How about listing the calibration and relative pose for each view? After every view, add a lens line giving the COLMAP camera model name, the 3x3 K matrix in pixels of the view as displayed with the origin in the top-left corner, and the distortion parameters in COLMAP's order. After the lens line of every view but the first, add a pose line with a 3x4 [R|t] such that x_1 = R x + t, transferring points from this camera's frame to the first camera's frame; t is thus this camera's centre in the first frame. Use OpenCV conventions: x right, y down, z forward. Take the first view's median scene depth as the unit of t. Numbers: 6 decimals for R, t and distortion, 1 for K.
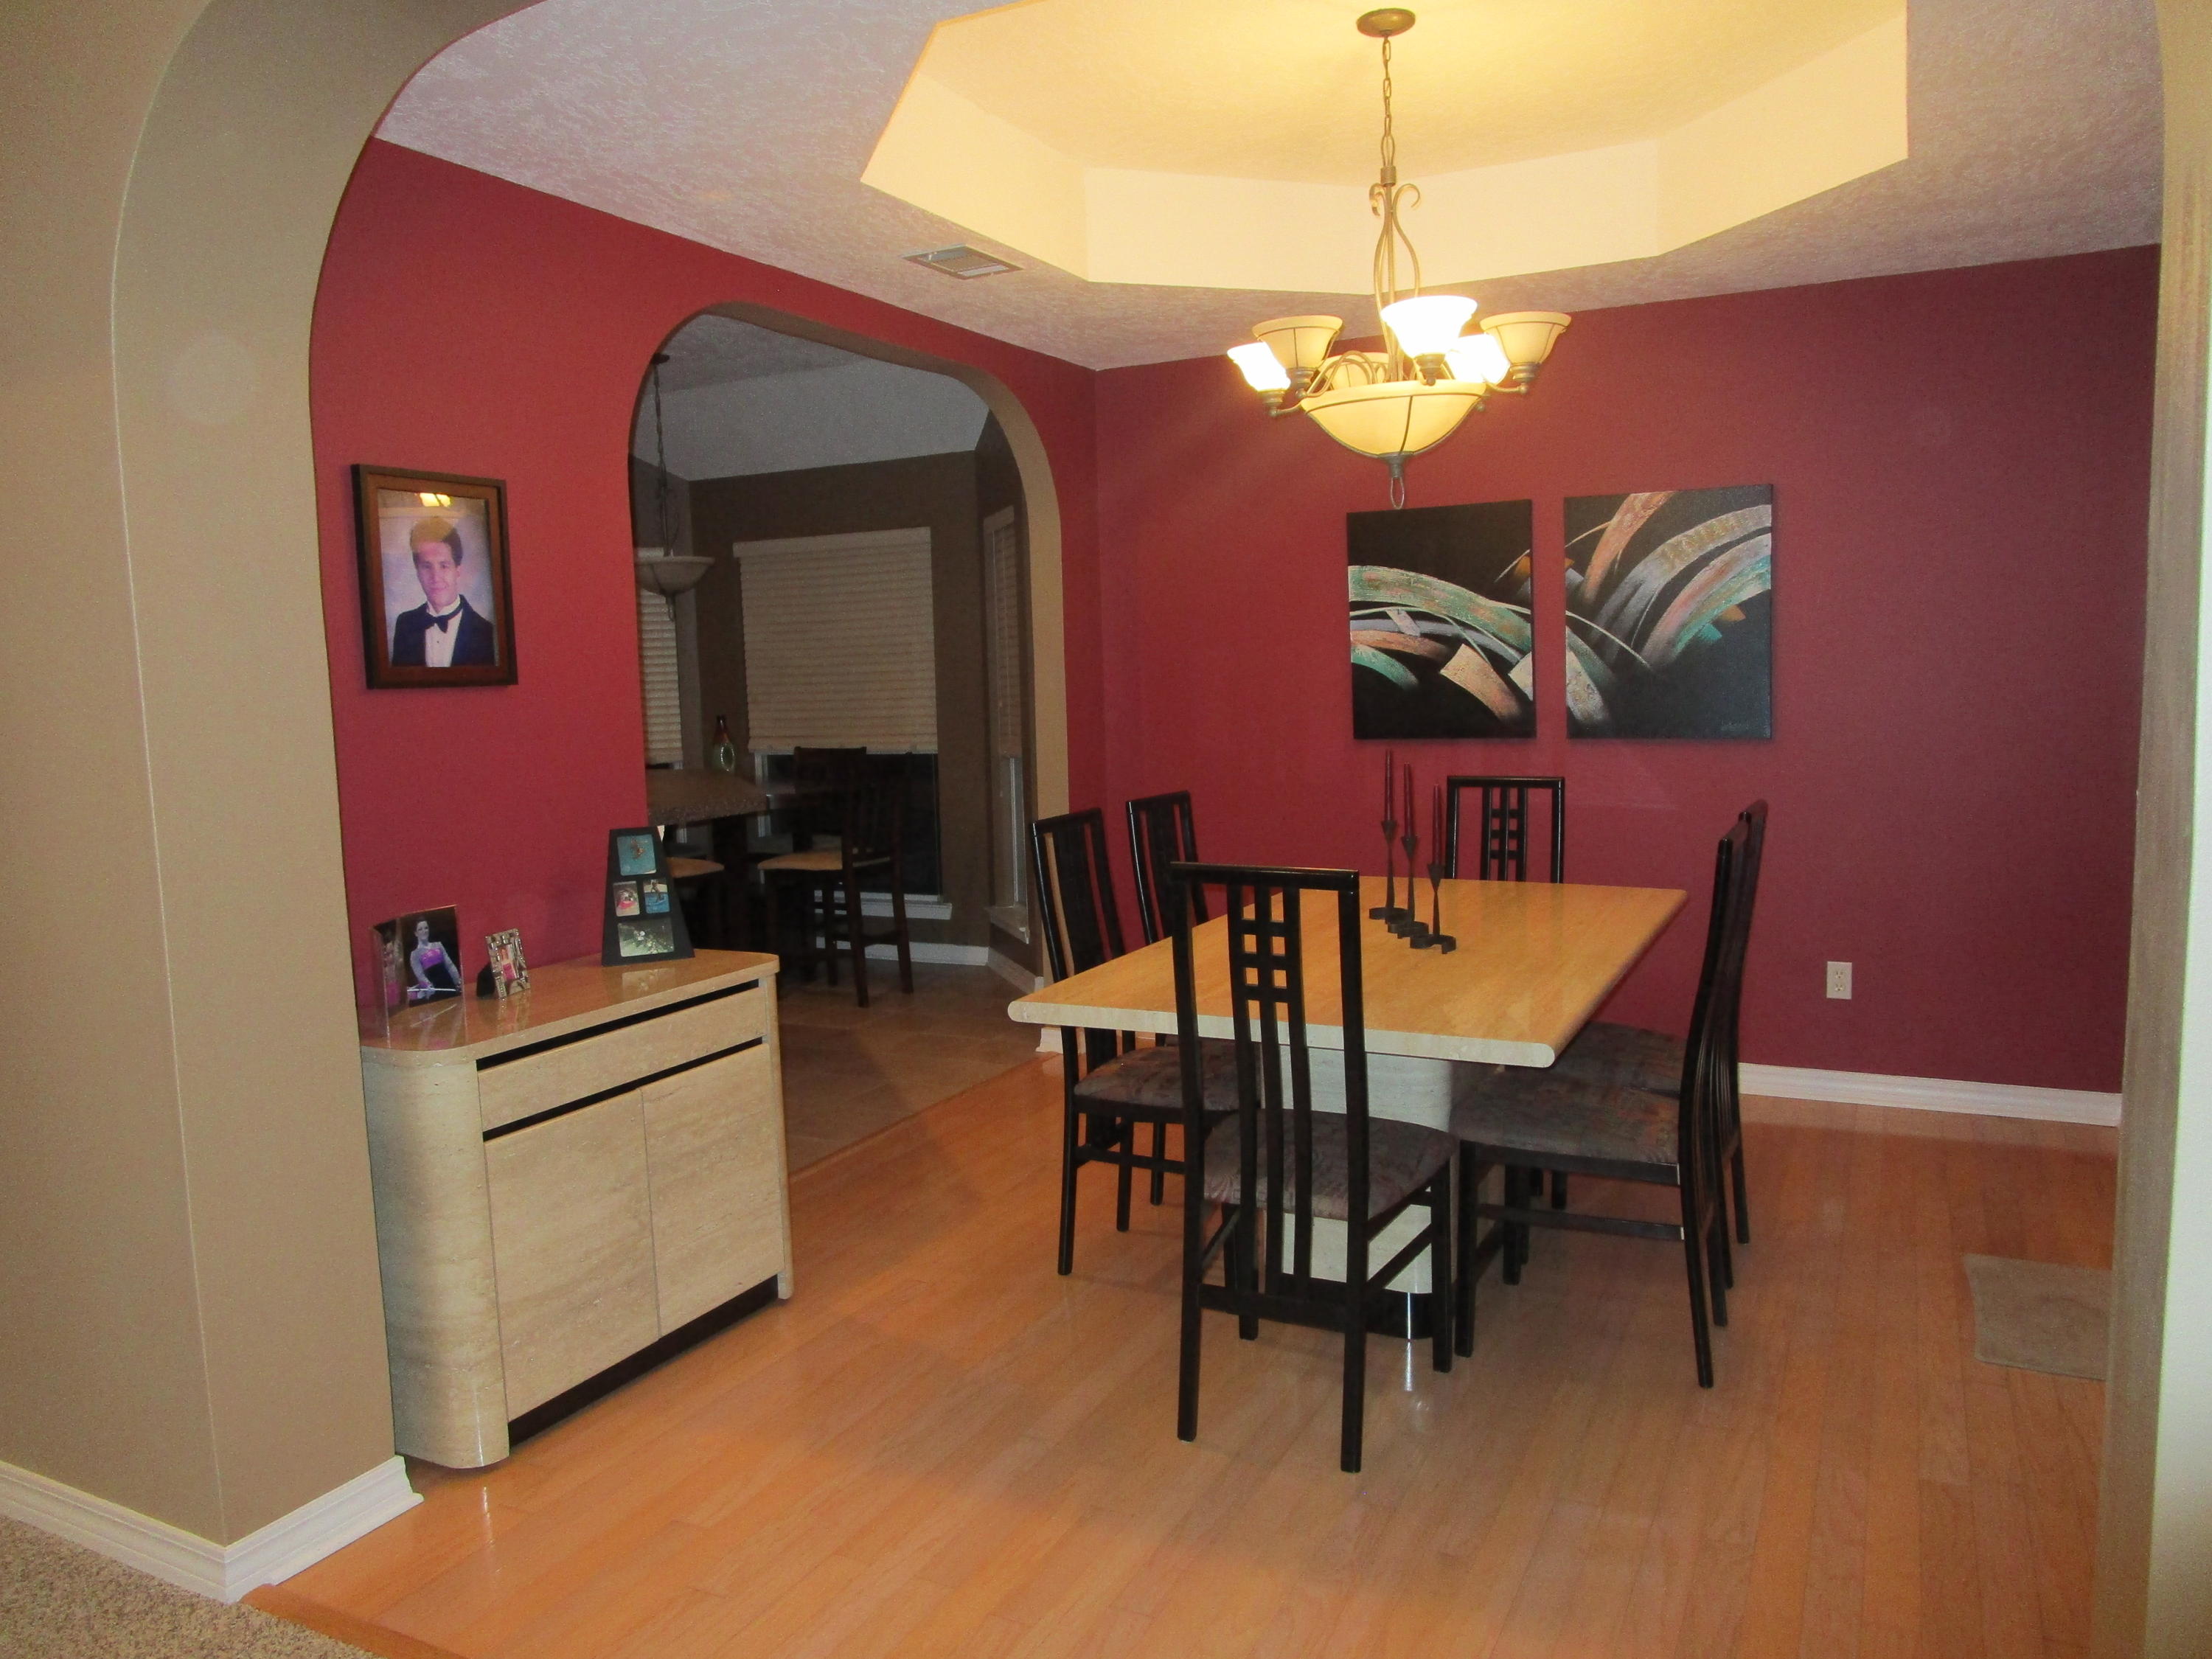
lens RADIAL K [[1565.6, 0, 1108.9], [0, 1565.6, 840.5], [0, 0, 1]] dist [-0.025039, -0.002192]
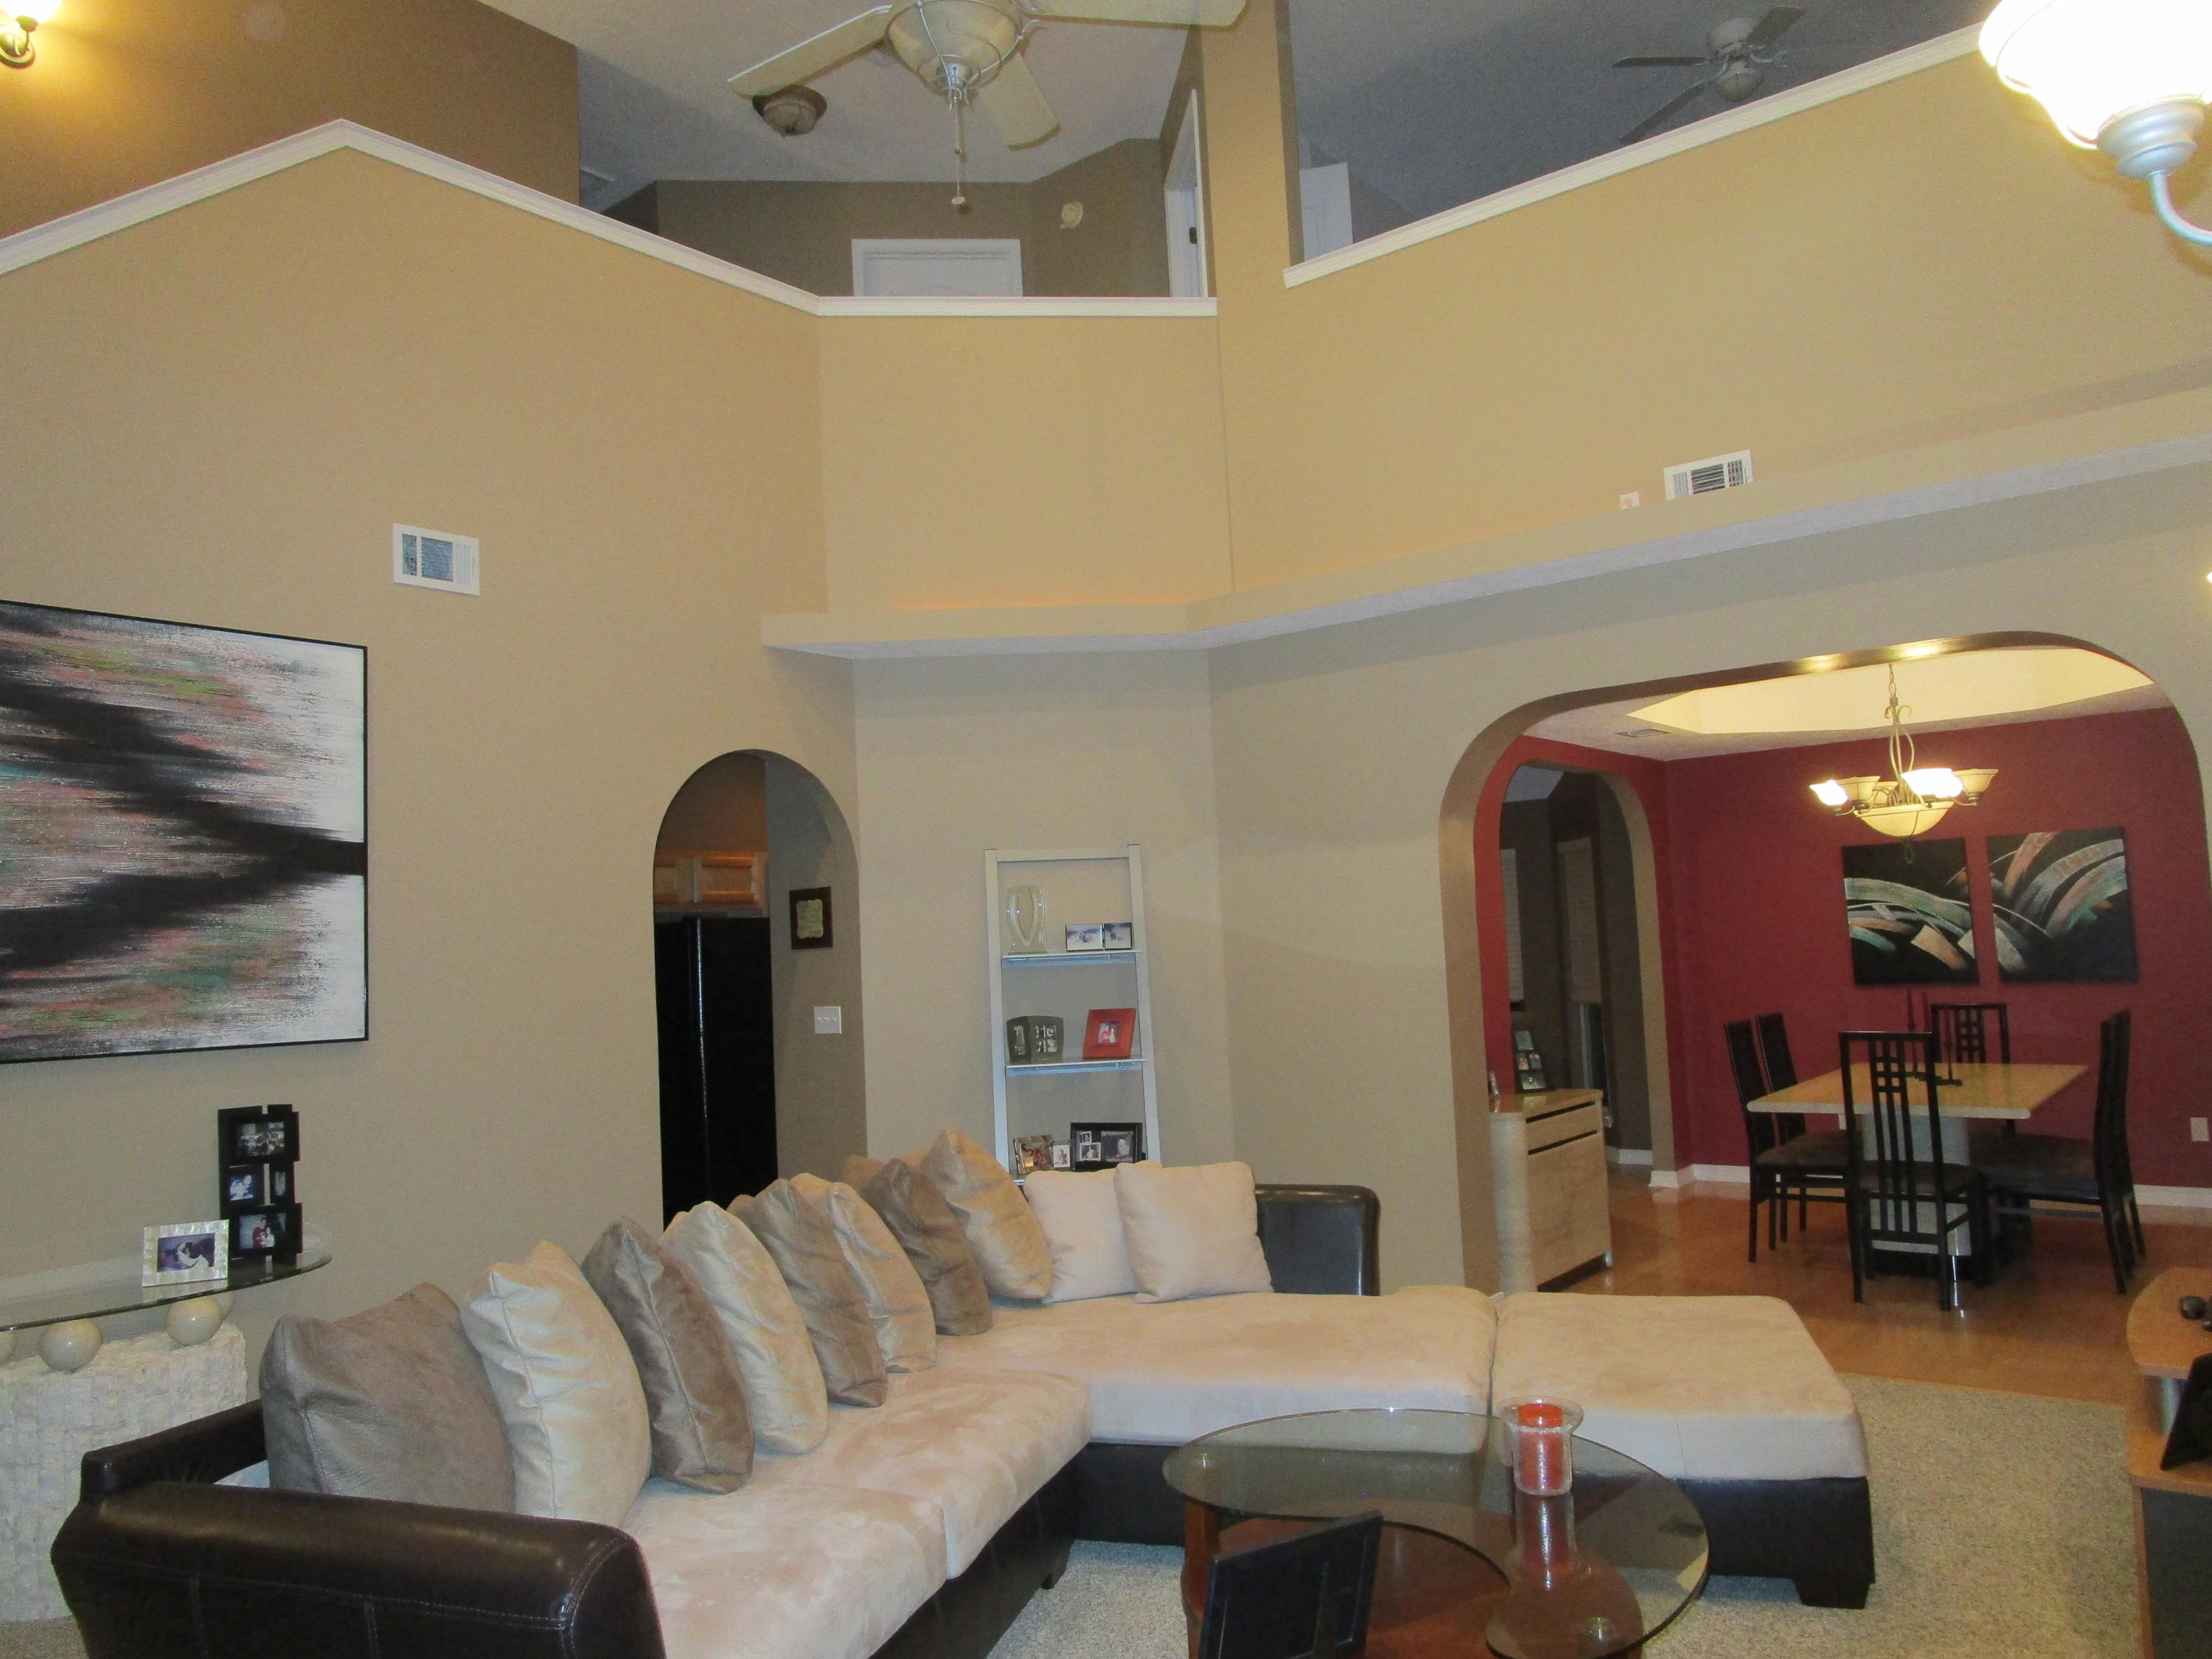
lens RADIAL K [[1565.6, 0, 1102.9], [0, 1565.6, 825.9], [0, 0, 1]] dist [-0.025039, -0.002192]
pose [[0.978568, -0.029677, -0.203775, -0.296802], [-0.007301, 0.983939, -0.178358, 0.072285], [0.205795, 0.176023, 0.962634, -0.801962]]
